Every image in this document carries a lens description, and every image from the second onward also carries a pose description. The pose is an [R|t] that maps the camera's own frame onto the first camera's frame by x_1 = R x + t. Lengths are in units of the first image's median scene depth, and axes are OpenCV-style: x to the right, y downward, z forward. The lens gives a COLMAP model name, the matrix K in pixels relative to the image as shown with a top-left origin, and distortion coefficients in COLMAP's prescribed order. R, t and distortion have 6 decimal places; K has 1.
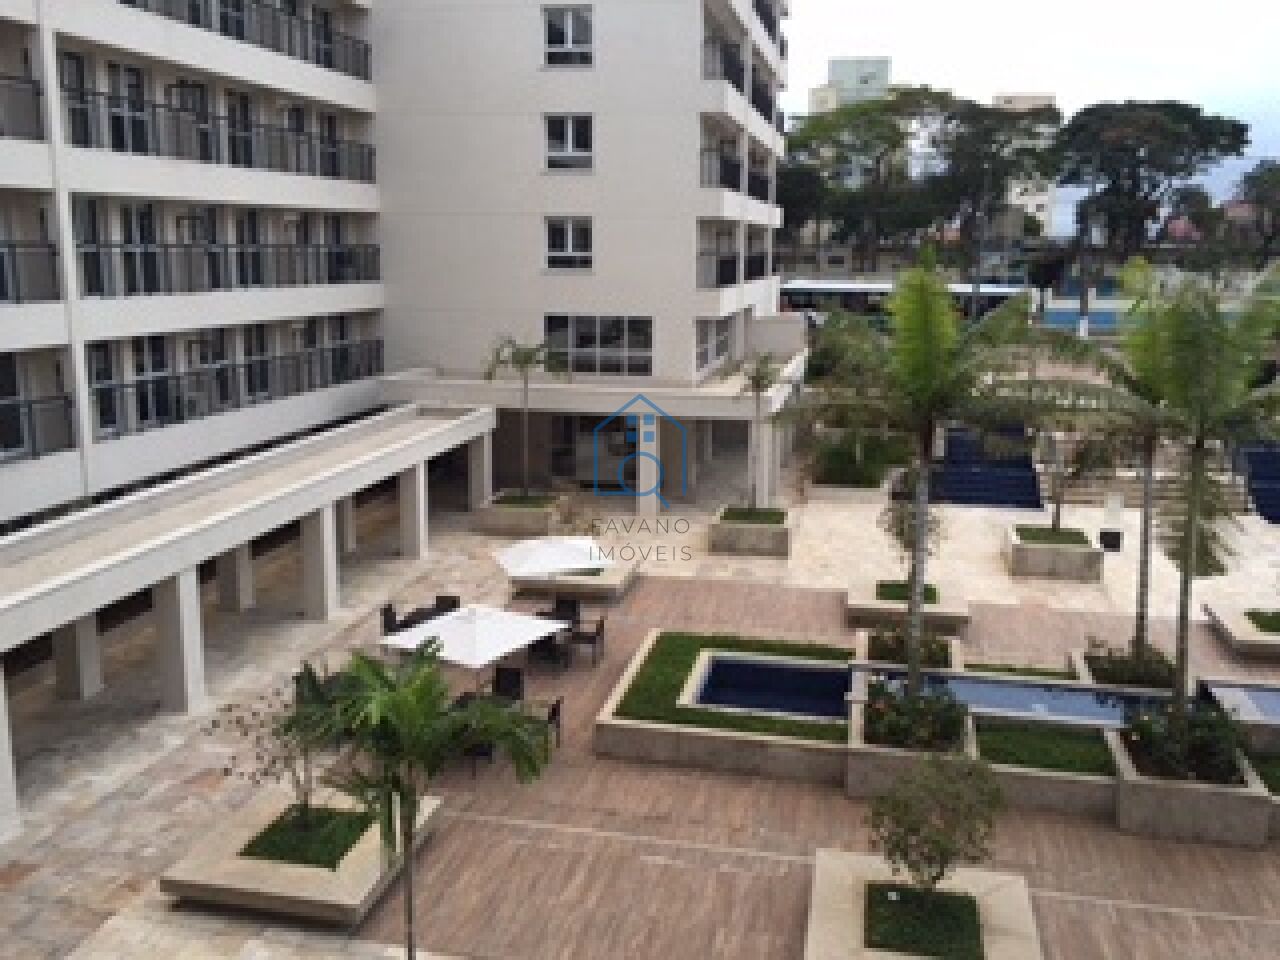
lens RADIAL K [[1079.1, 0, 640.7], [0, 1079.1, 482.2], [0, 0, 1]] dist [0.069261, -0.088321]
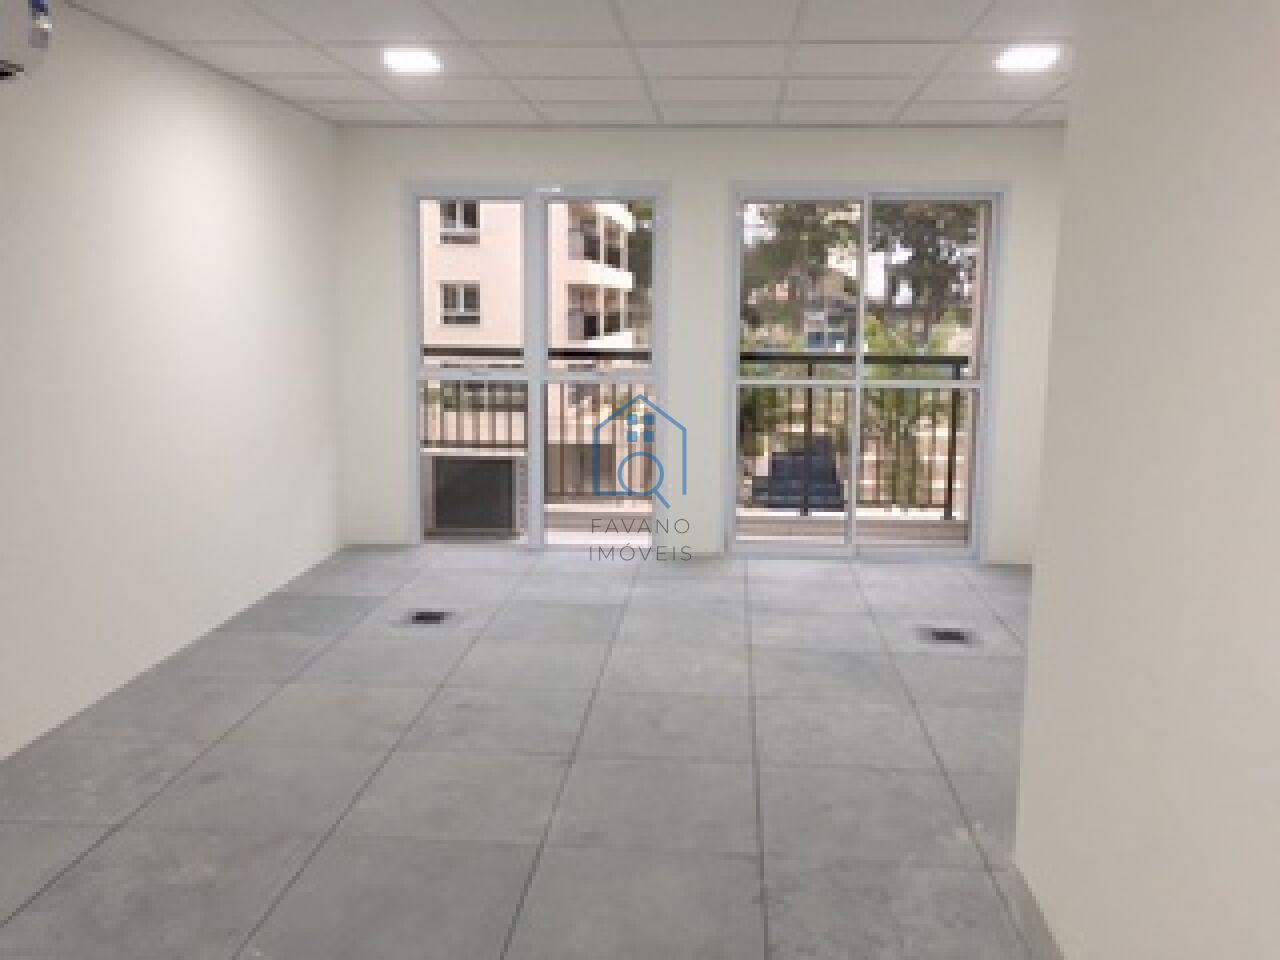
lens RADIAL K [[1079.1, 0, 647.4], [0, 1079.1, 483.4], [0, 0, 1]] dist [0.069261, -0.088321]
pose [[0.989756, -0.024908, 0.140580, -0.042293], [0.031917, 0.998346, -0.047823, 0.052477], [-0.139156, 0.051820, 0.988914, -0.257343]]
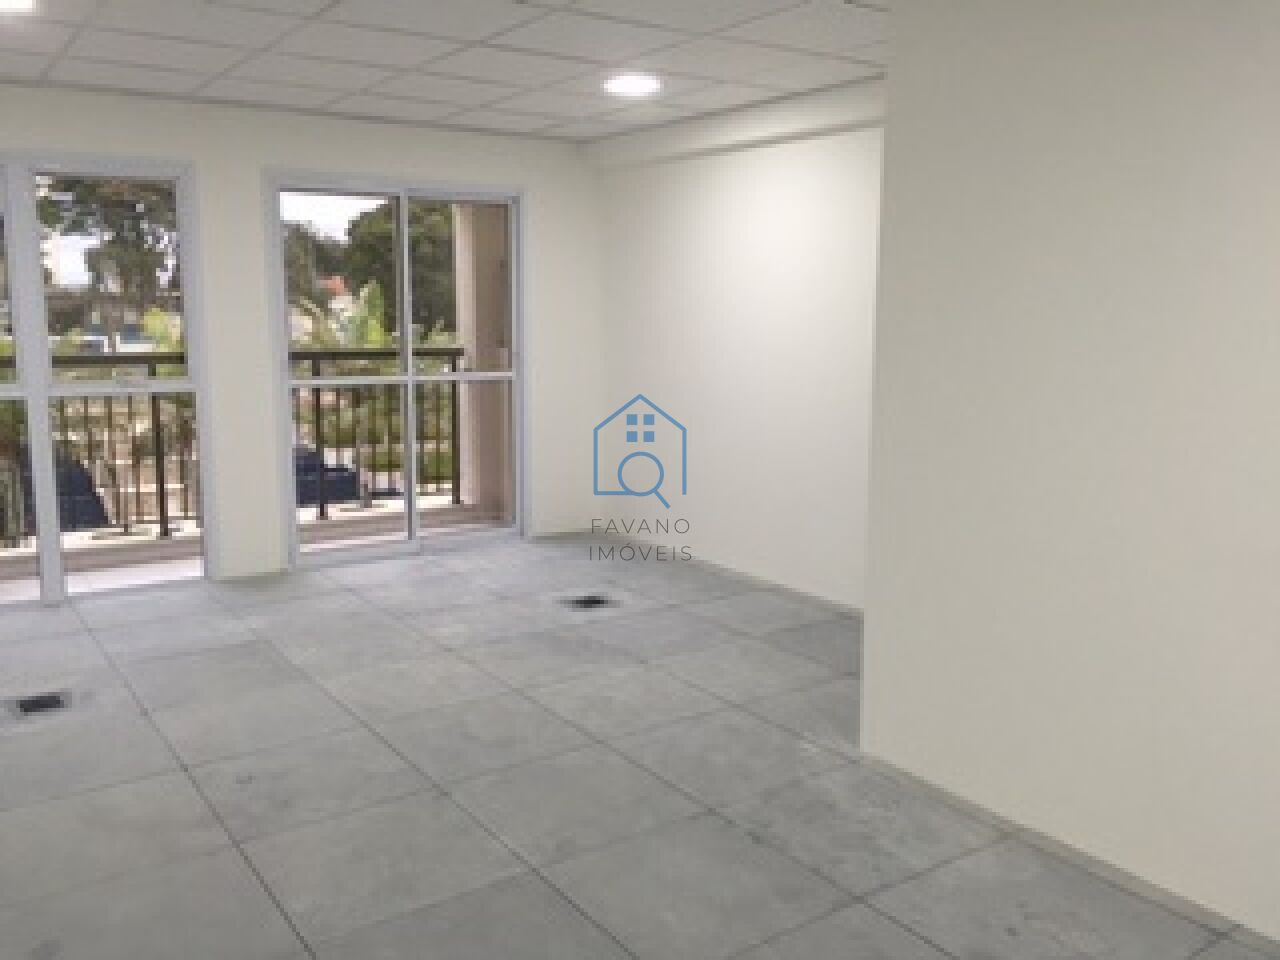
lens RADIAL K [[1079.1, 0, 640.6], [0, 1079.1, 483.7], [0, 0, 1]] dist [0.069261, -0.088321]
pose [[0.672213, -0.133867, 0.728155, -0.102479], [0.162718, 0.986183, 0.031087, 0.044798], [-0.722256, 0.097587, 0.684707, -0.229244]]
